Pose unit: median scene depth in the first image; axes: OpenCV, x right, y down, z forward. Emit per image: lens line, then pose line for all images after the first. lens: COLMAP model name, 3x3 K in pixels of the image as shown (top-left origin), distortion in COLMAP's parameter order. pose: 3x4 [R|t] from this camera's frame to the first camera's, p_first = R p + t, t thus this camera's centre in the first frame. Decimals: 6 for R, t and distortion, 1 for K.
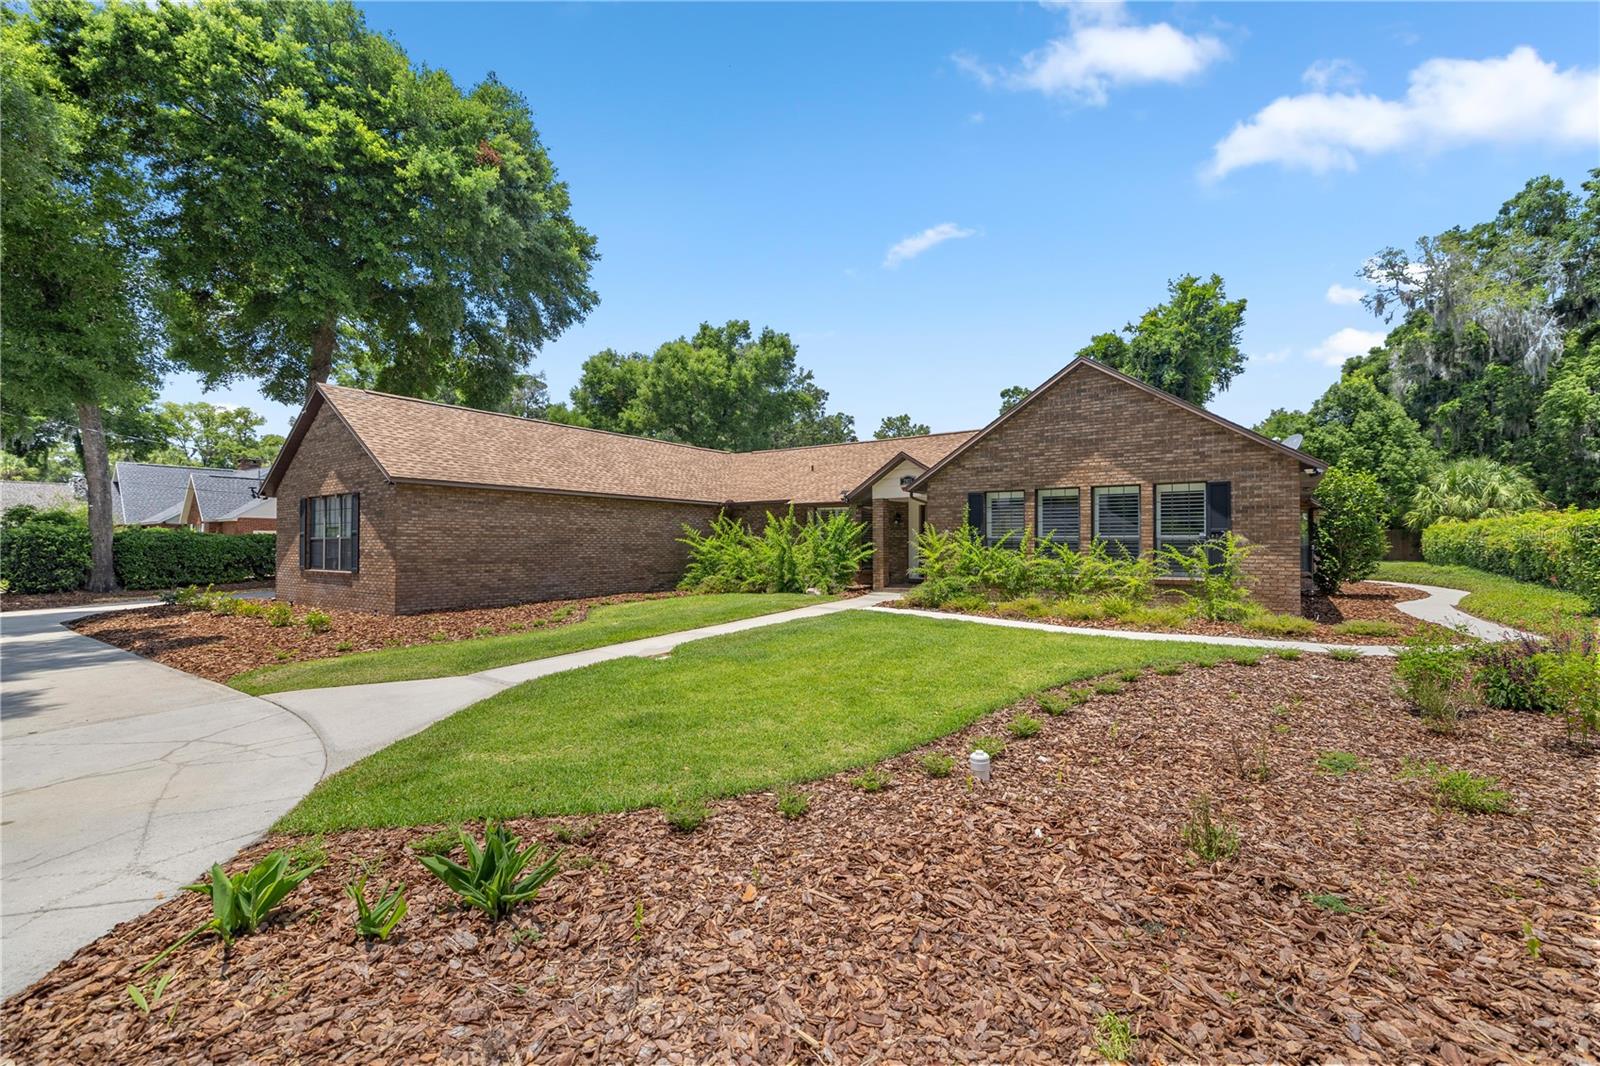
lens RADIAL K [[669.1, 0, 800.0], [0, 669.1, 533.0], [0, 0, 1]] dist [0.000355, -0.000024]
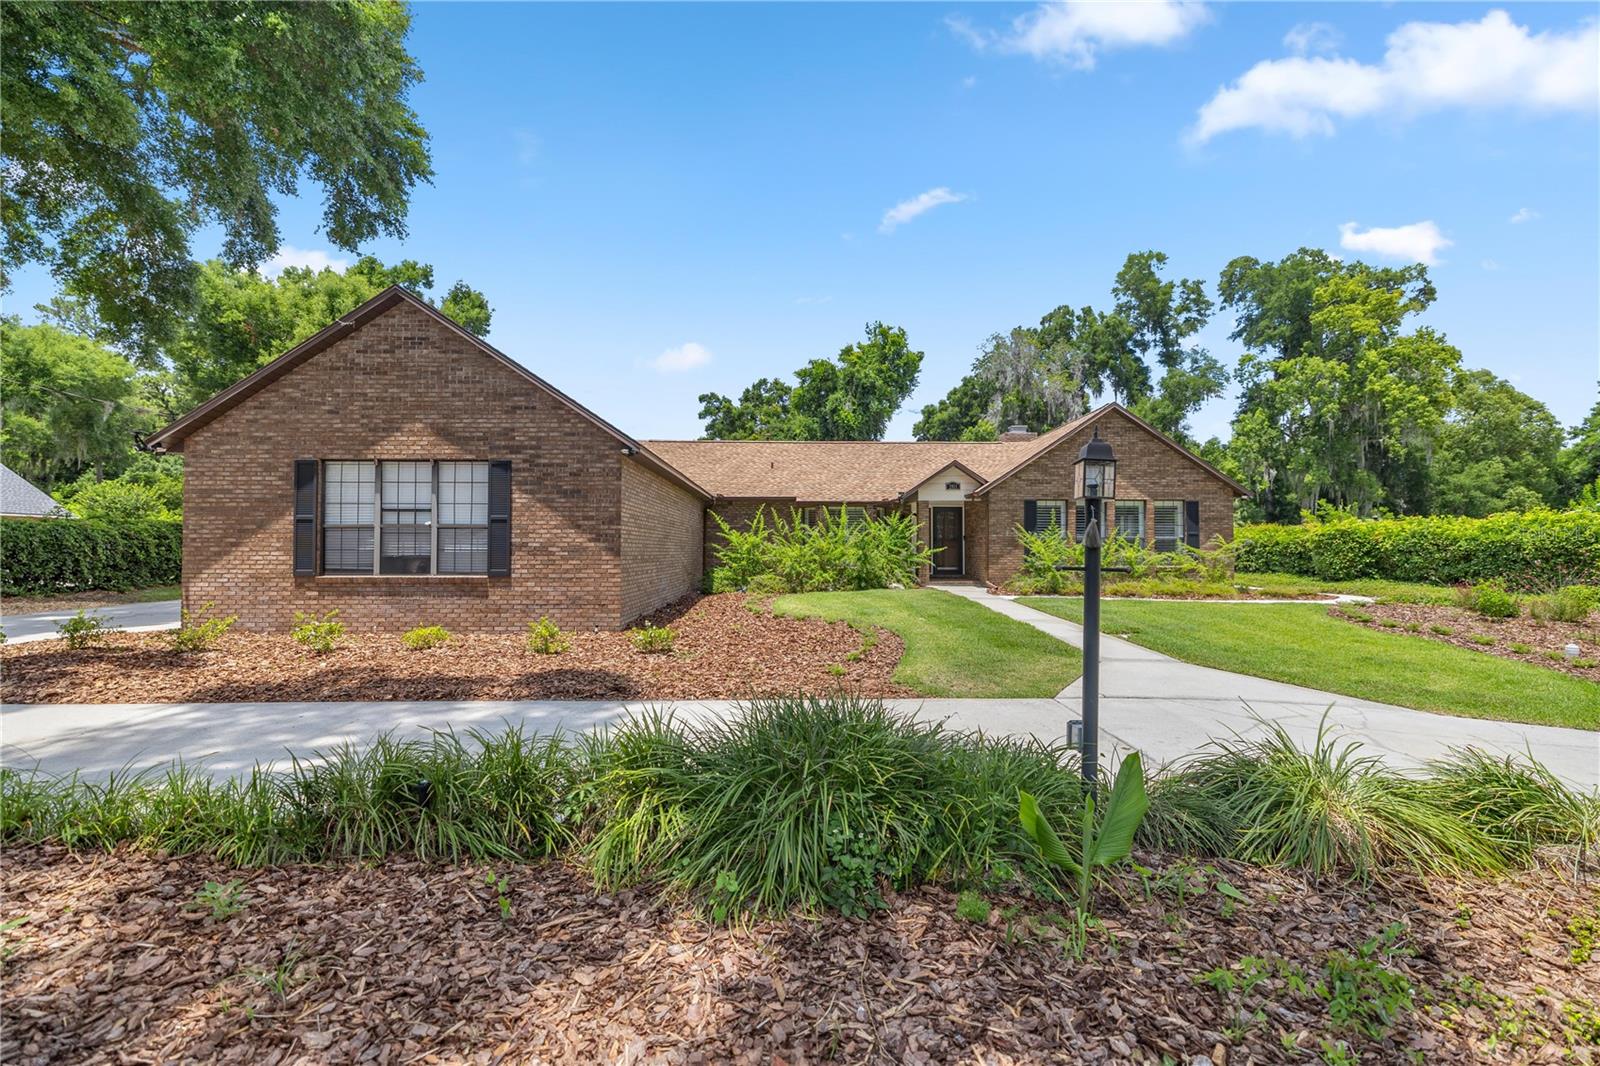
lens RADIAL K [[698.3, 0, 800.0], [0, 698.3, 533.0], [0, 0, 1]] dist [-0.000065, 0.000002]
pose [[0.795037, 0.014851, 0.606379, -0.266012], [-0.012207, 0.999890, -0.008484, 0.004950], [-0.606438, -0.000656, 0.795130, 0.078296]]
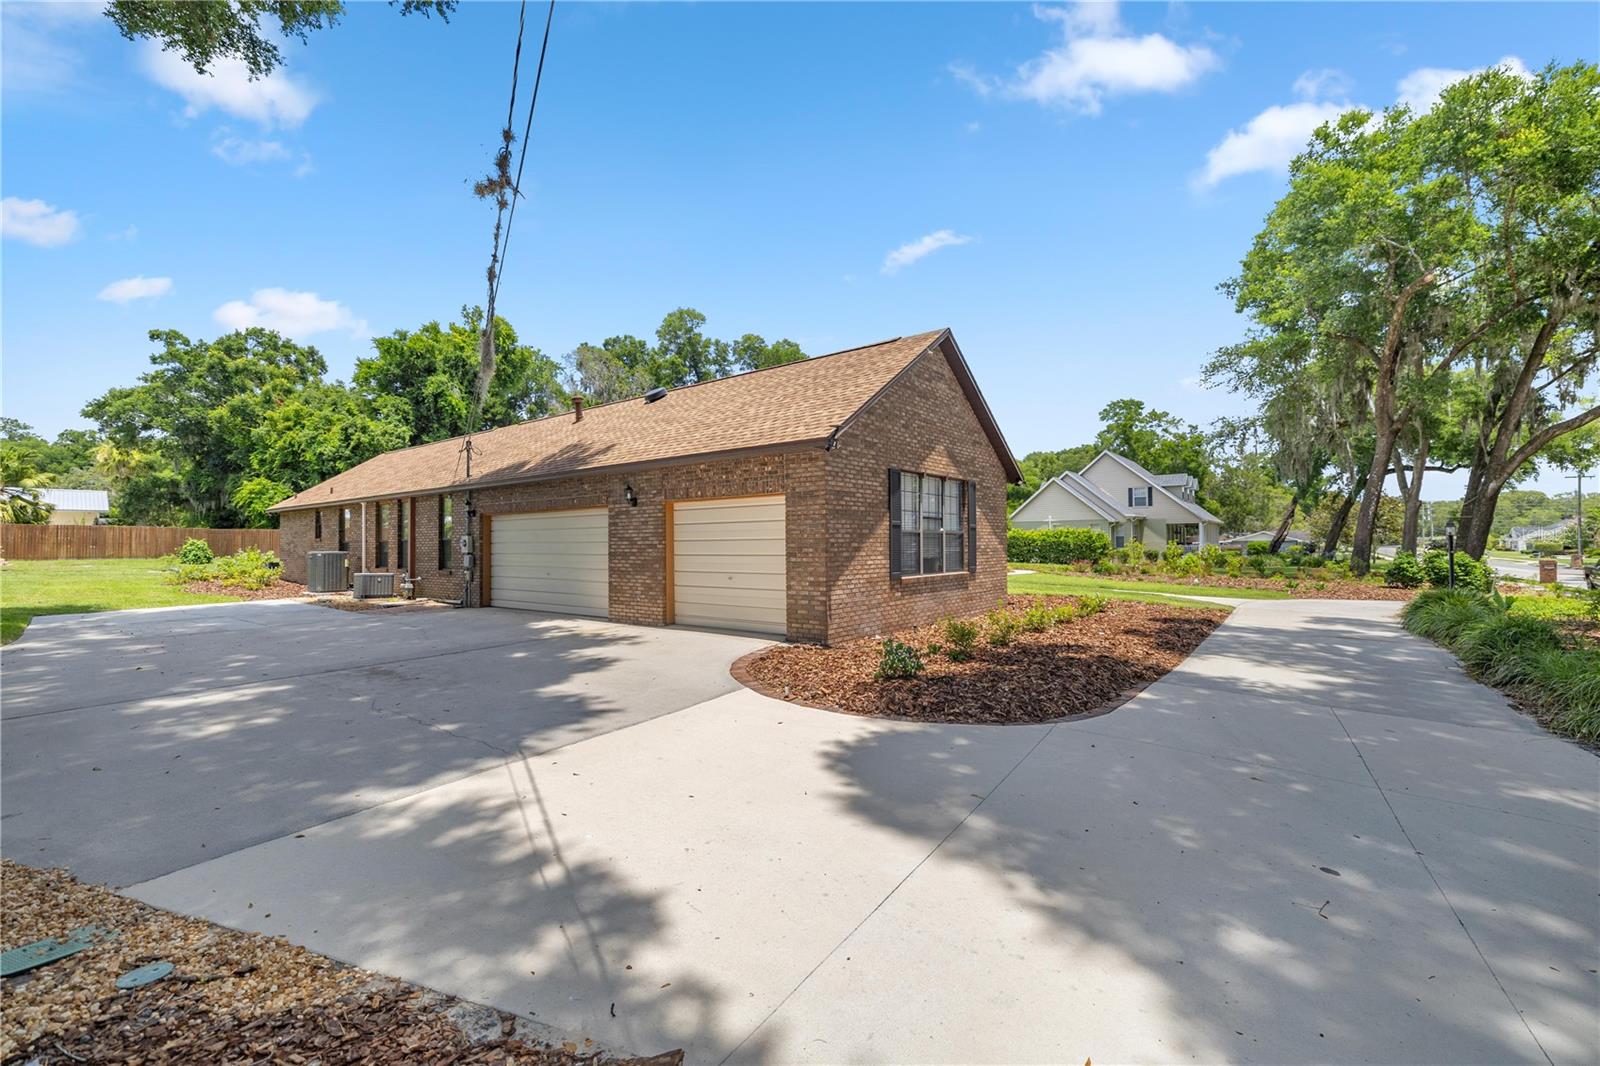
lens RADIAL K [[669.1, 0, 800.0], [0, 669.1, 533.0], [0, 0, 1]] dist [0.000355, -0.000024]
pose [[0.007927, 0.016174, 0.999838, -0.481172], [-0.009259, 0.999828, -0.016101, 0.007401], [-0.999926, -0.009130, 0.008076, 0.377900]]
